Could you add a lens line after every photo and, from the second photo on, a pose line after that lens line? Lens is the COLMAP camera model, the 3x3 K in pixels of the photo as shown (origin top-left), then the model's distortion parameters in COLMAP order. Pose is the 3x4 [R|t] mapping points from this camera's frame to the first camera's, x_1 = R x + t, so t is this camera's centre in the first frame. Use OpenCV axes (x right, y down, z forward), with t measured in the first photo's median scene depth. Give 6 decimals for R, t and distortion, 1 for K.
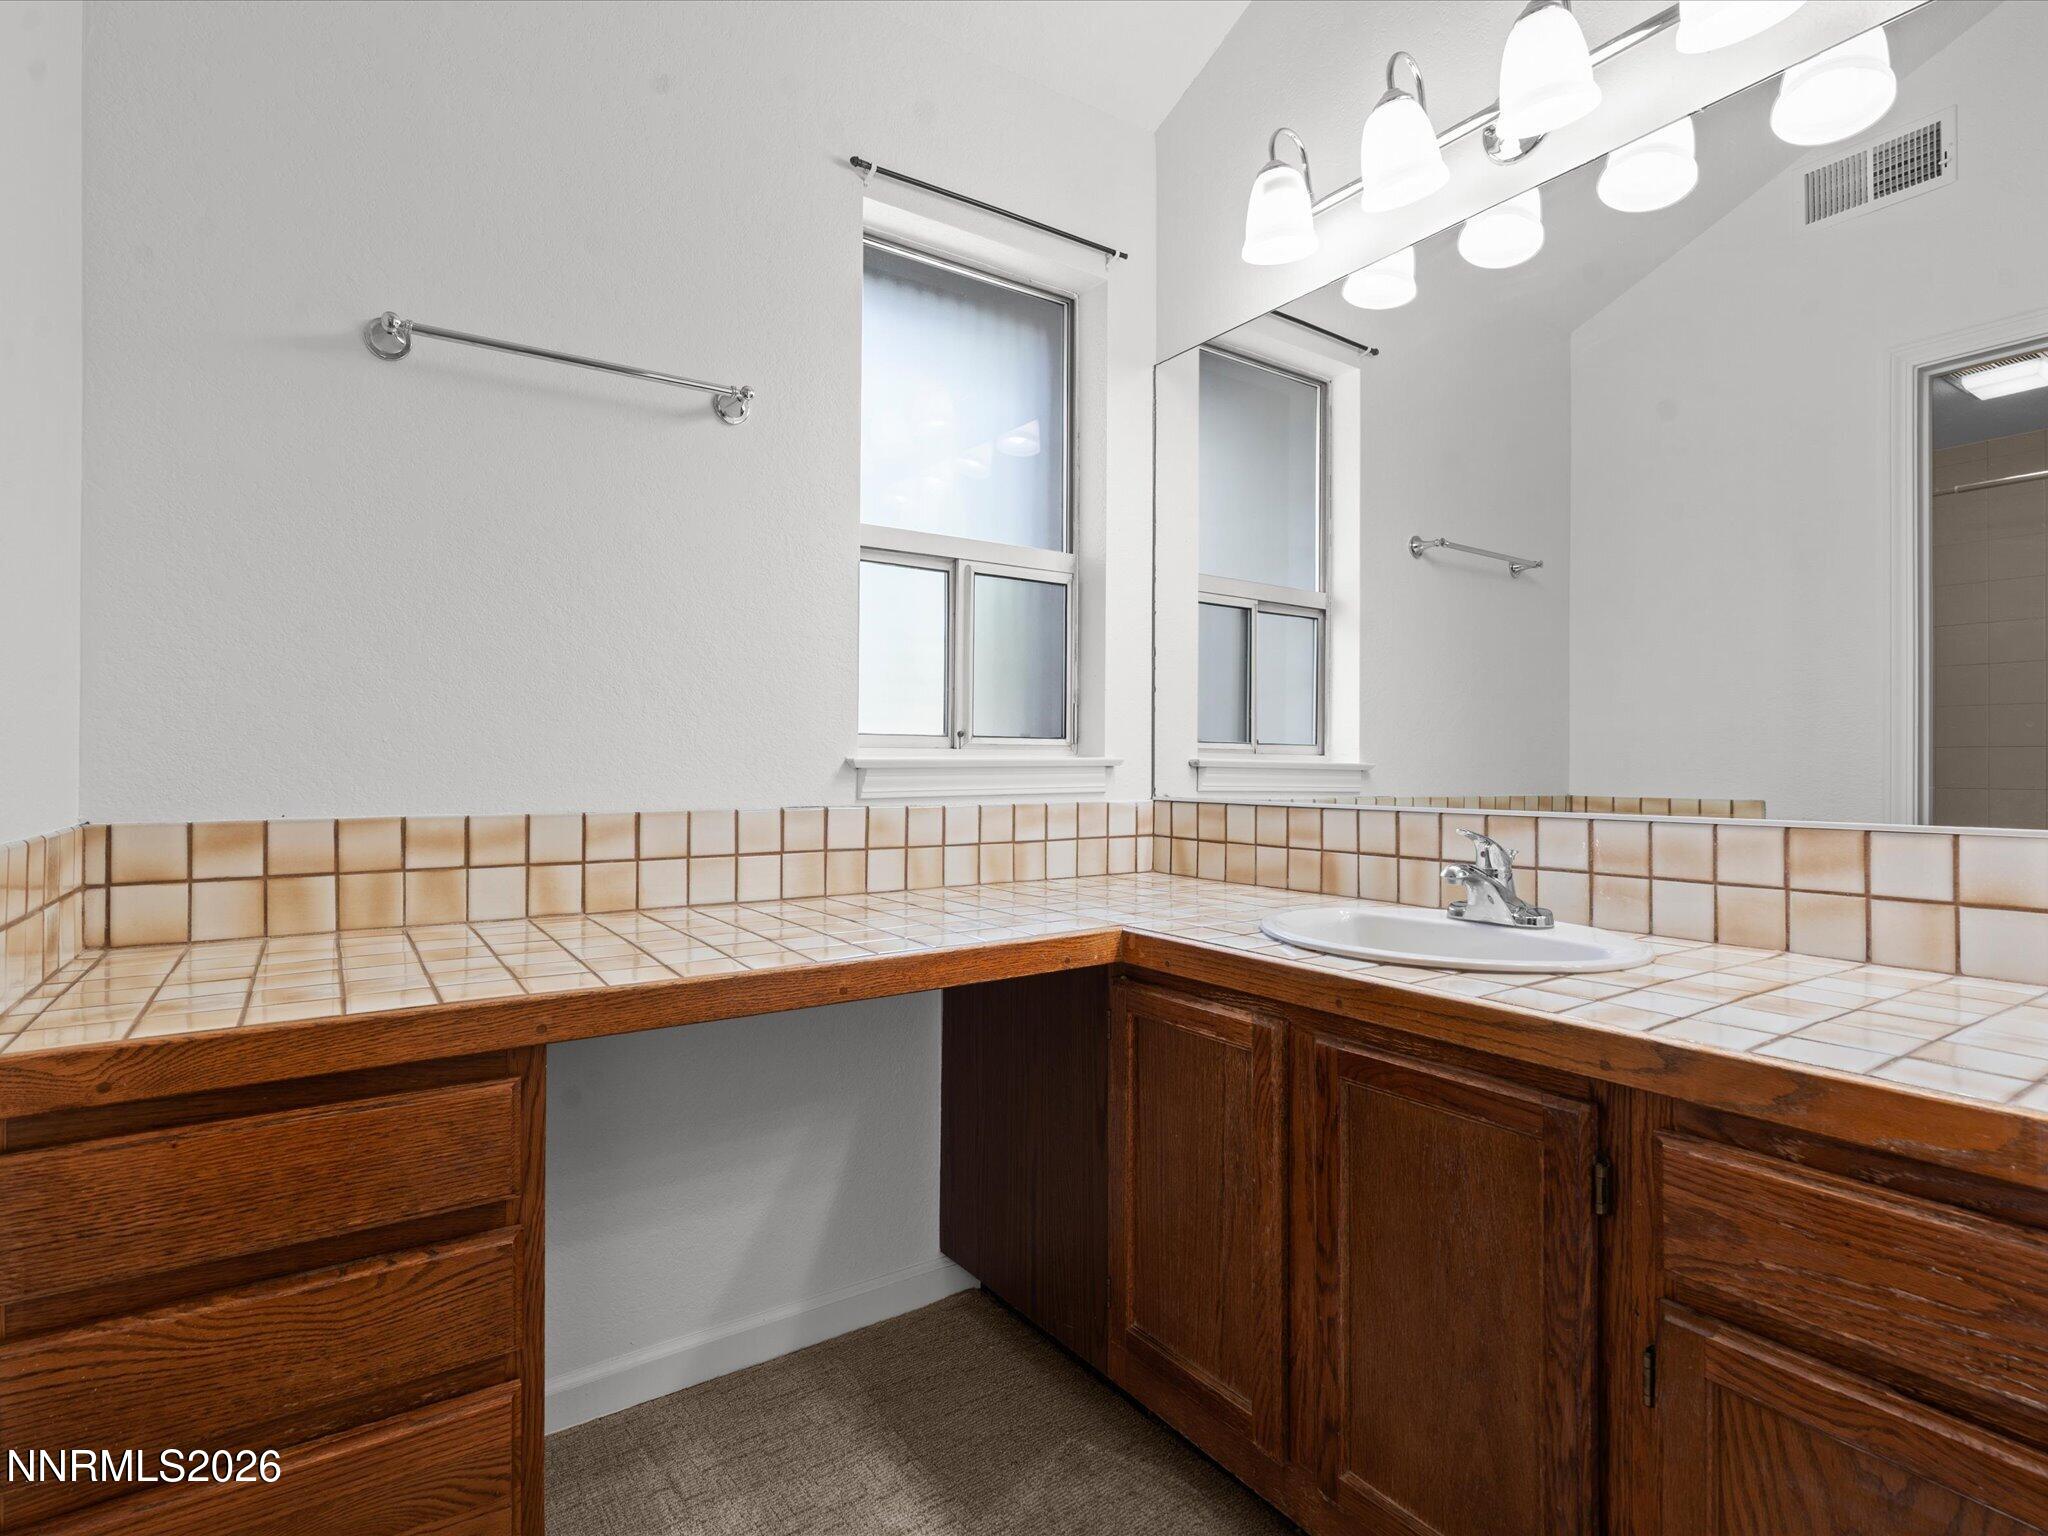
lens RADIAL K [[1028.5, 0, 1024.0], [0, 1028.5, 768.0], [0, 0, 1]] dist [0.001639, 0.002641]
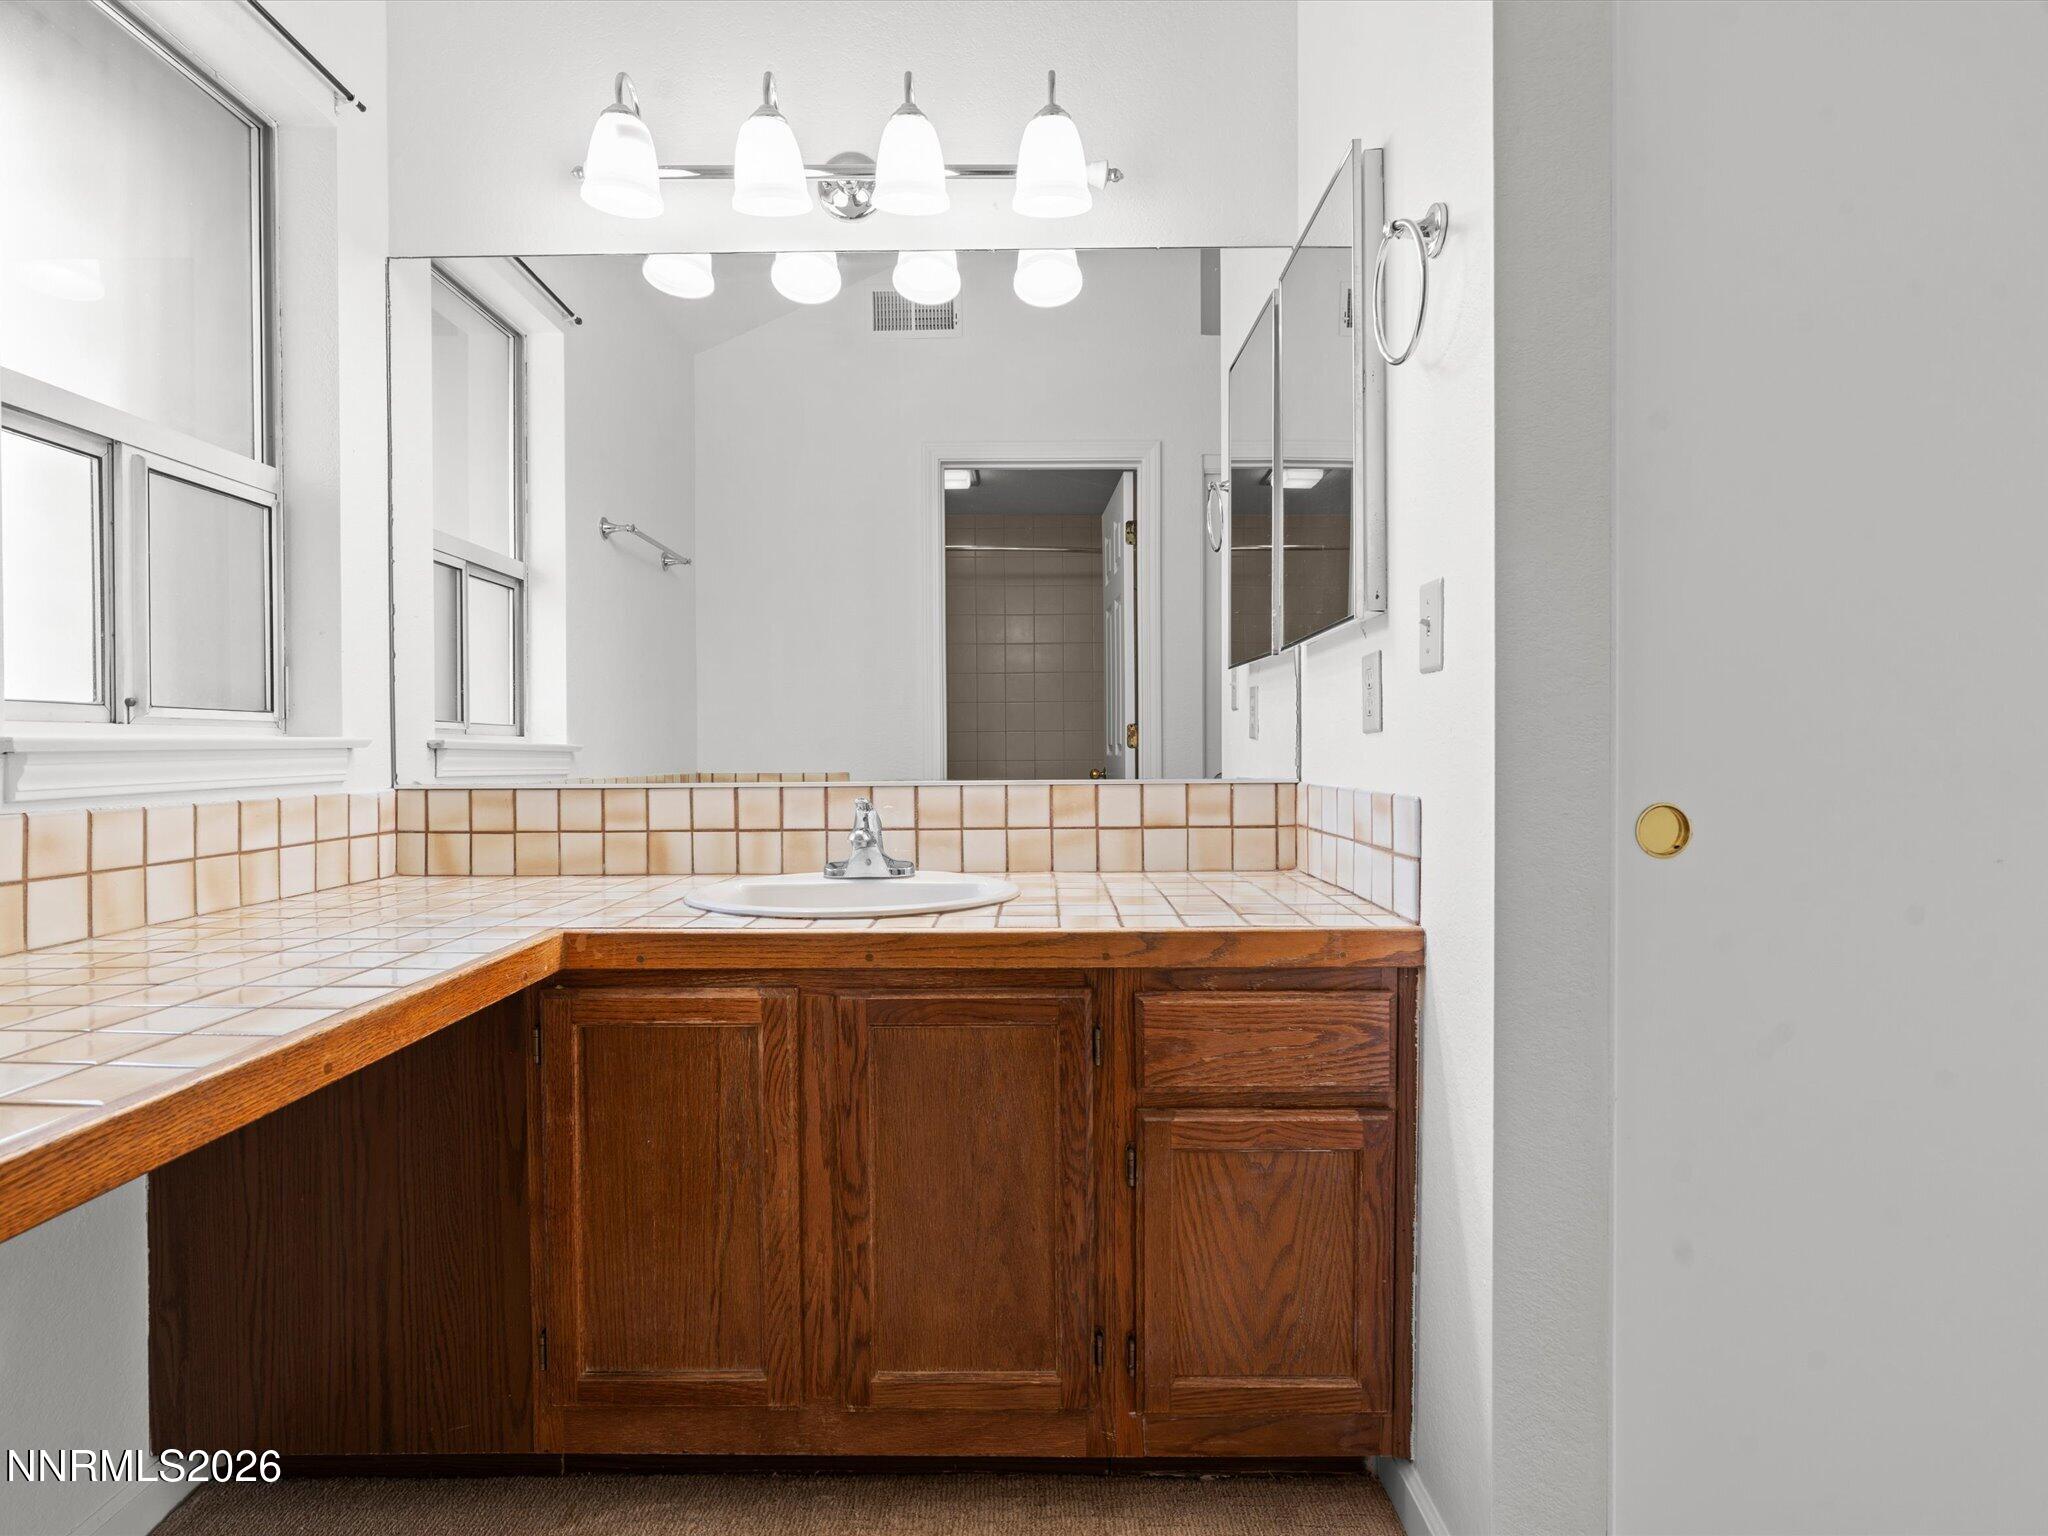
lens RADIAL K [[1029.6, 0, 992.0], [0, 1029.6, 770.4], [0, 0, 1]] dist [-0.001828, 0.001119]
pose [[0.585385, -0.024077, 0.810398, -0.403842], [0.009859, 0.999696, 0.022579, 0.003594], [-0.810696, -0.005228, 0.585445, 0.198012]]
